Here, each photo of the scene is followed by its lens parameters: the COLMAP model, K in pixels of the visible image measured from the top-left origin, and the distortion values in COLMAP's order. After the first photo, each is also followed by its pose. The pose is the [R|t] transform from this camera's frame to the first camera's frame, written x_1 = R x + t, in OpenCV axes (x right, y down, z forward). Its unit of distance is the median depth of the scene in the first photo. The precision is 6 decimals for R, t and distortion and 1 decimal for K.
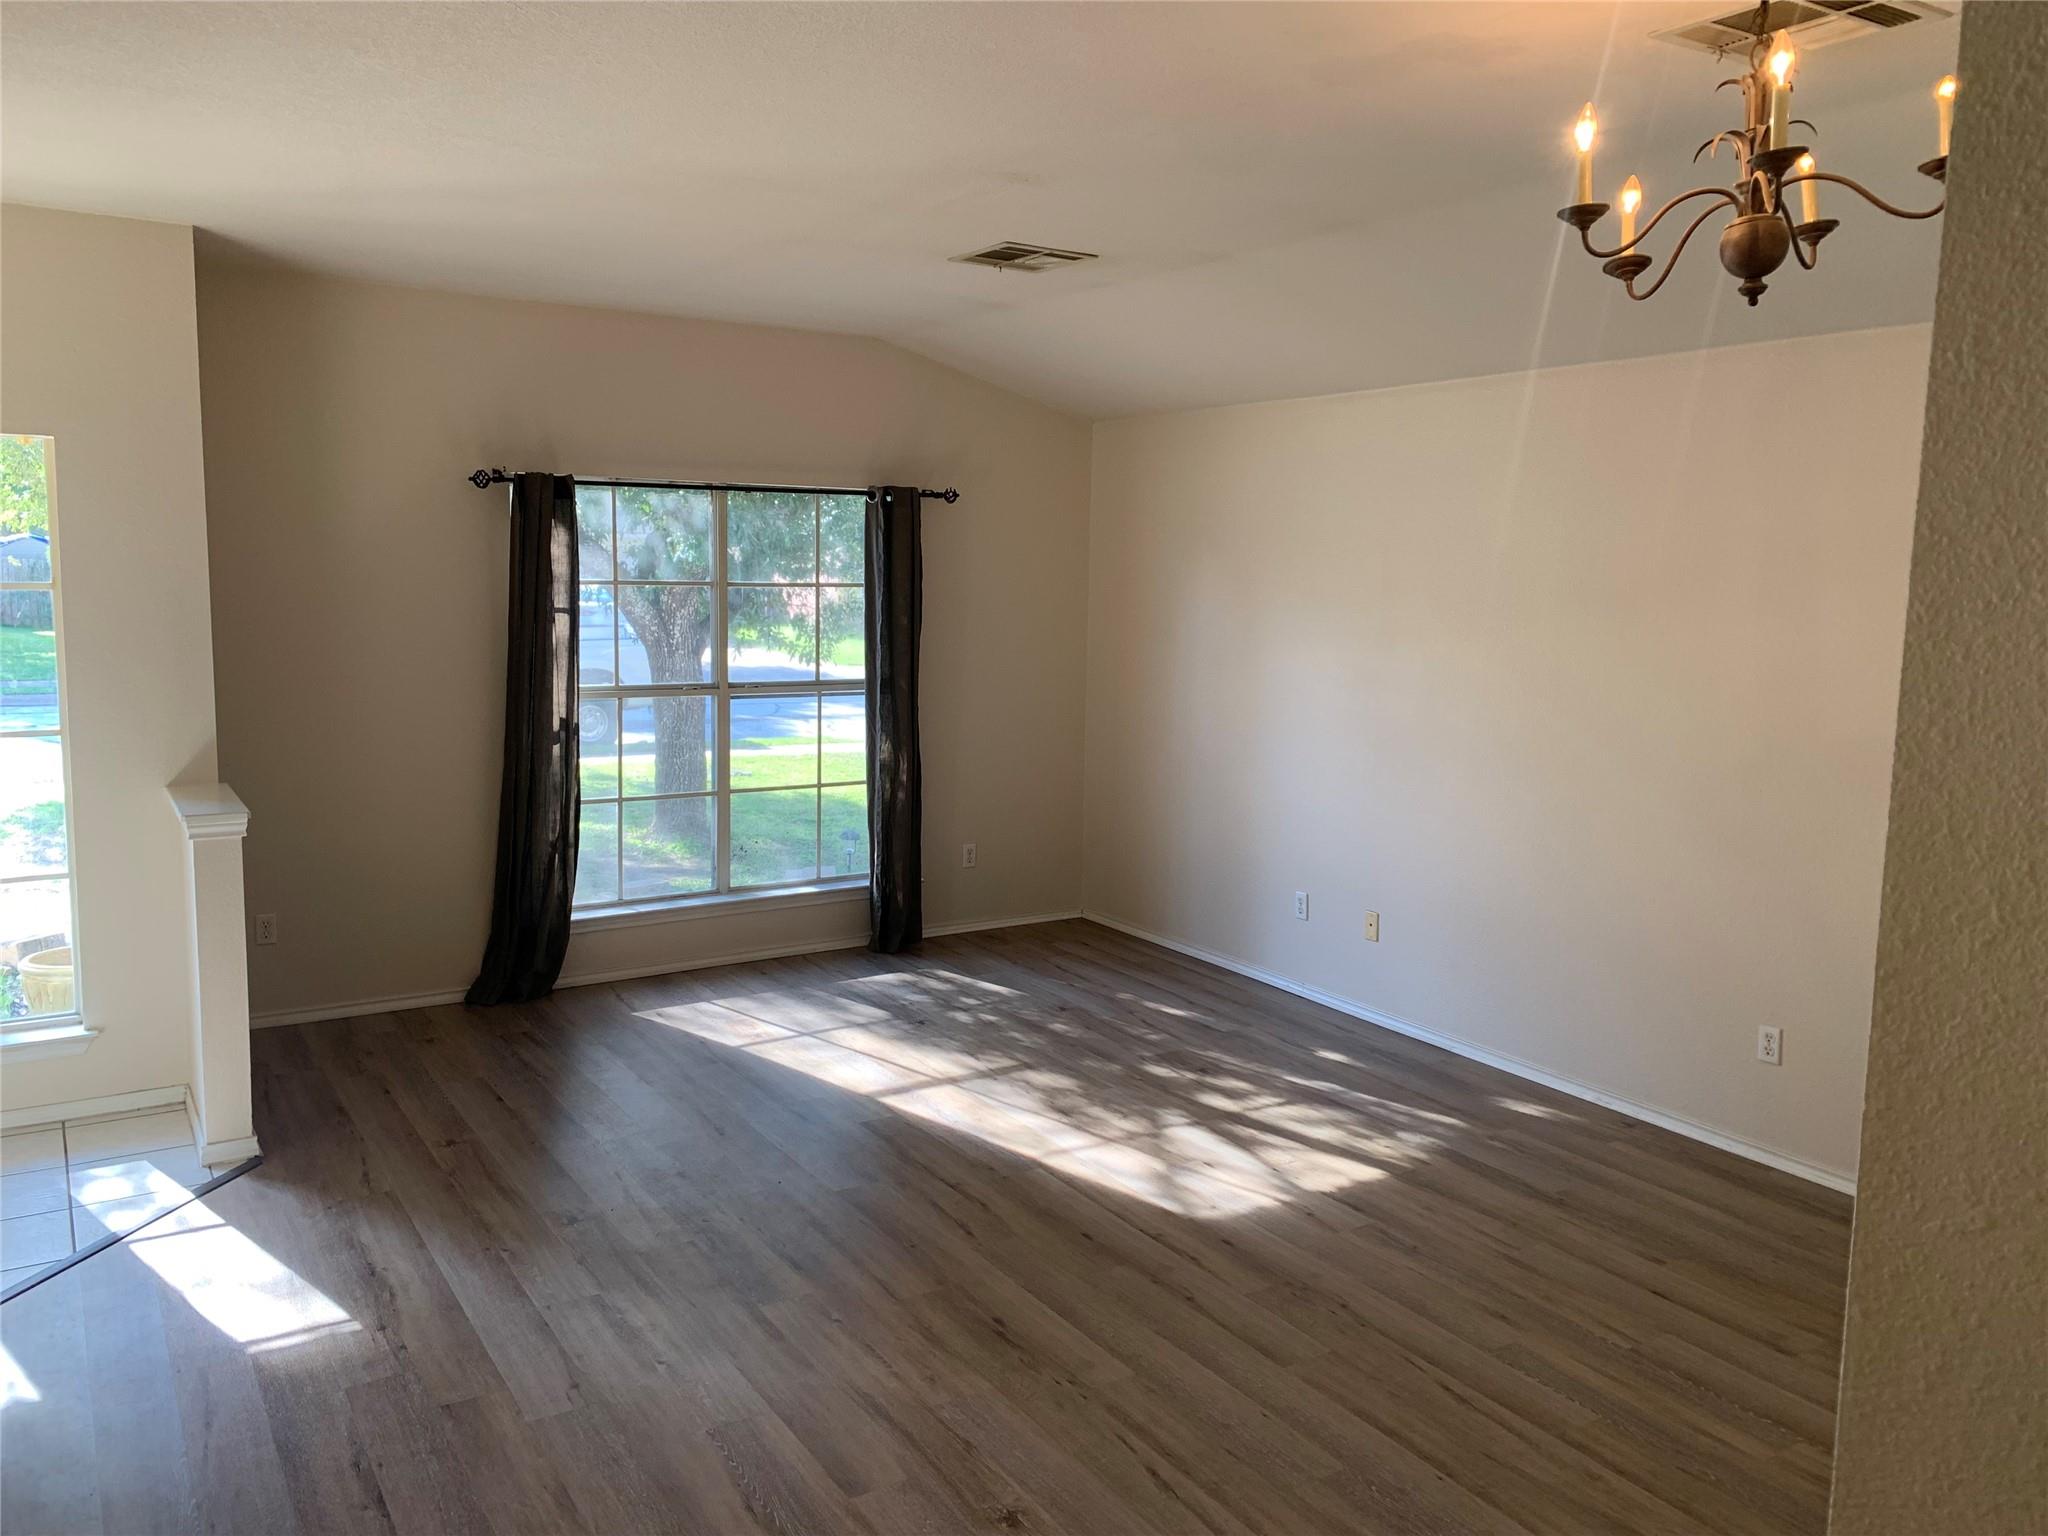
lens RADIAL K [[1573.6, 0, 1017.7], [0, 1573.6, 761.2], [0, 0, 1]] dist [0.060797, -0.006476]
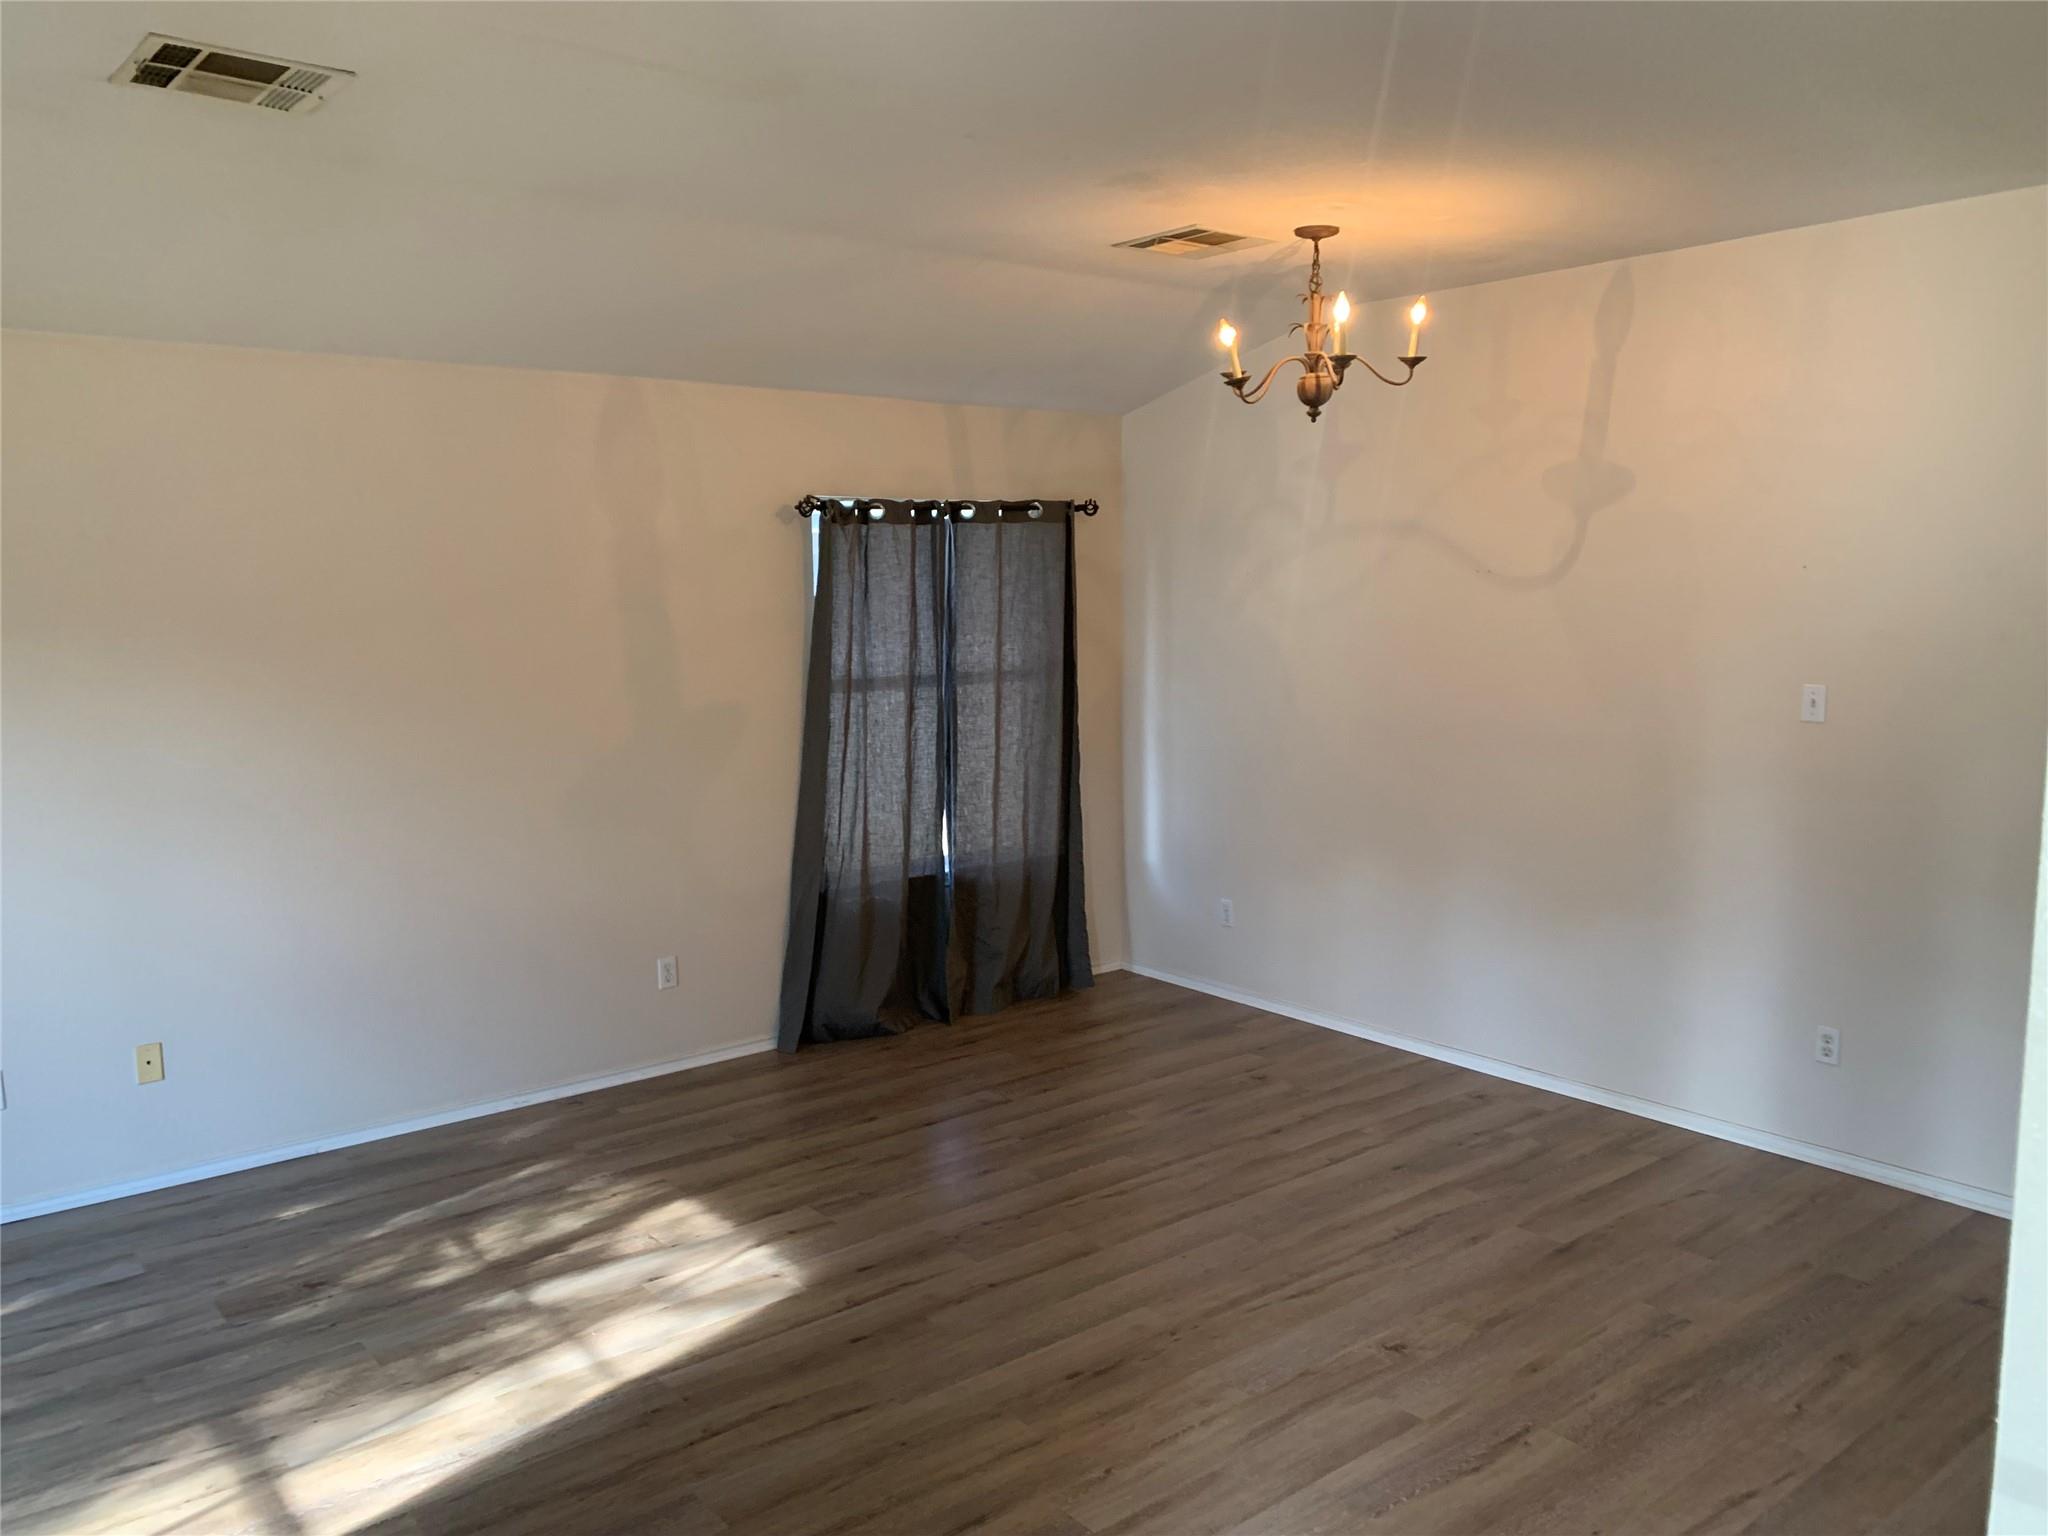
lens RADIAL K [[1573.6, 0, 1017.8], [0, 1573.6, 776.6], [0, 0, 1]] dist [0.060797, -0.006476]
pose [[-0.121032, -0.148269, 0.981513, -0.683324], [0.129587, 0.977960, 0.163711, -0.122274], [-0.984154, 0.147006, -0.099150, 0.823833]]
